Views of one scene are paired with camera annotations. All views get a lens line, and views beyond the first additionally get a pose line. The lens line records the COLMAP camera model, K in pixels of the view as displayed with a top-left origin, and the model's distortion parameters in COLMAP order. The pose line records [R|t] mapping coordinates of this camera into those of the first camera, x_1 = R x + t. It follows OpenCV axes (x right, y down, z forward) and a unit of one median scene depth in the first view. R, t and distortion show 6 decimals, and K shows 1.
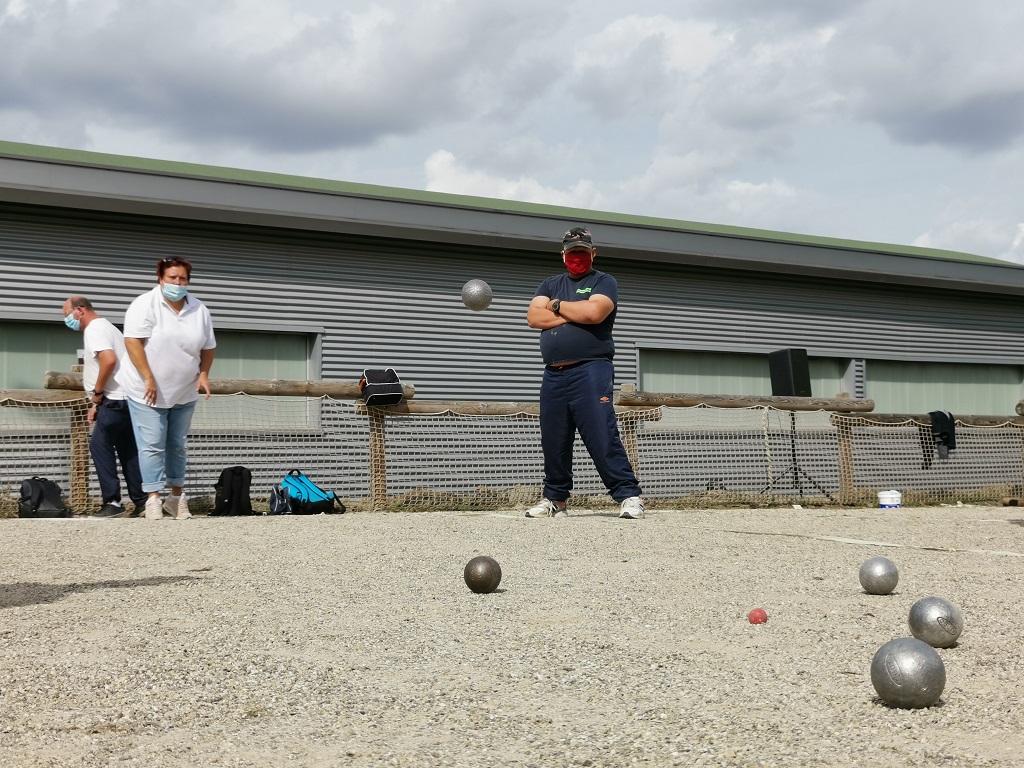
lens RADIAL K [[1323.0, 0, 512.0], [0, 1323.0, 384.0], [0, 0, 1]] dist [0.018714, -0.026237]
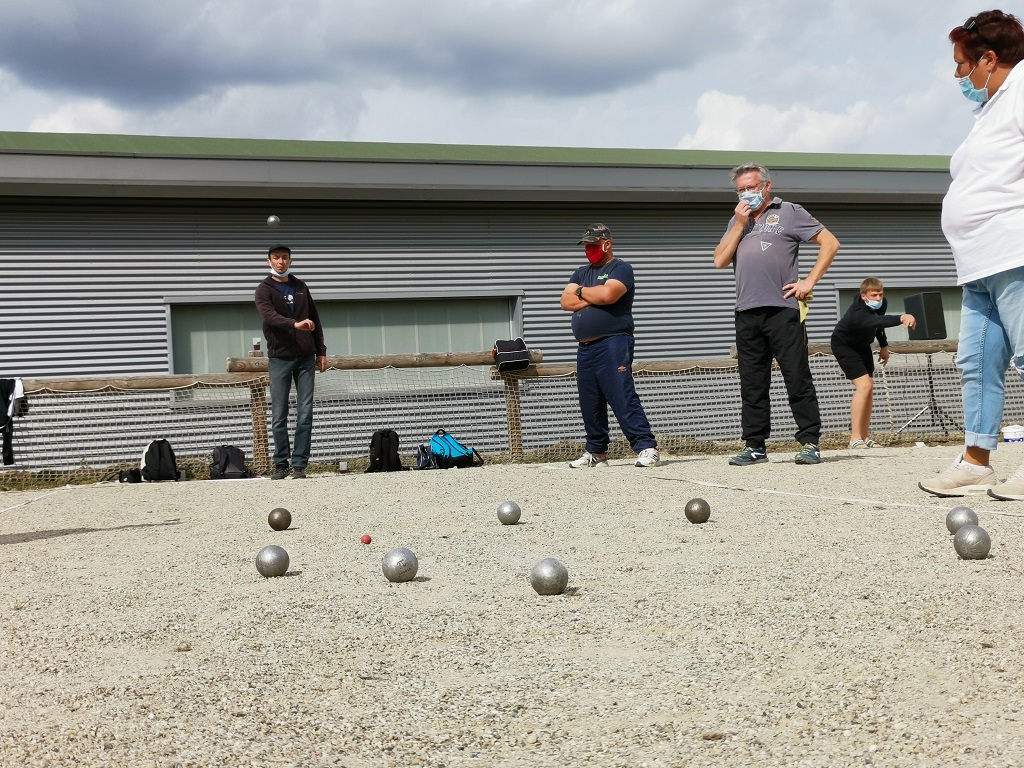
lens RADIAL K [[1323.0, 0, 512.0], [0, 1323.0, 384.0], [0, 0, 1]] dist [0.018714, -0.026237]
pose [[0.977125, -0.046539, -0.207511, 0.144652], [0.055468, 0.997759, 0.037419, -0.015705], [0.205304, -0.048073, 0.977517, -0.121745]]
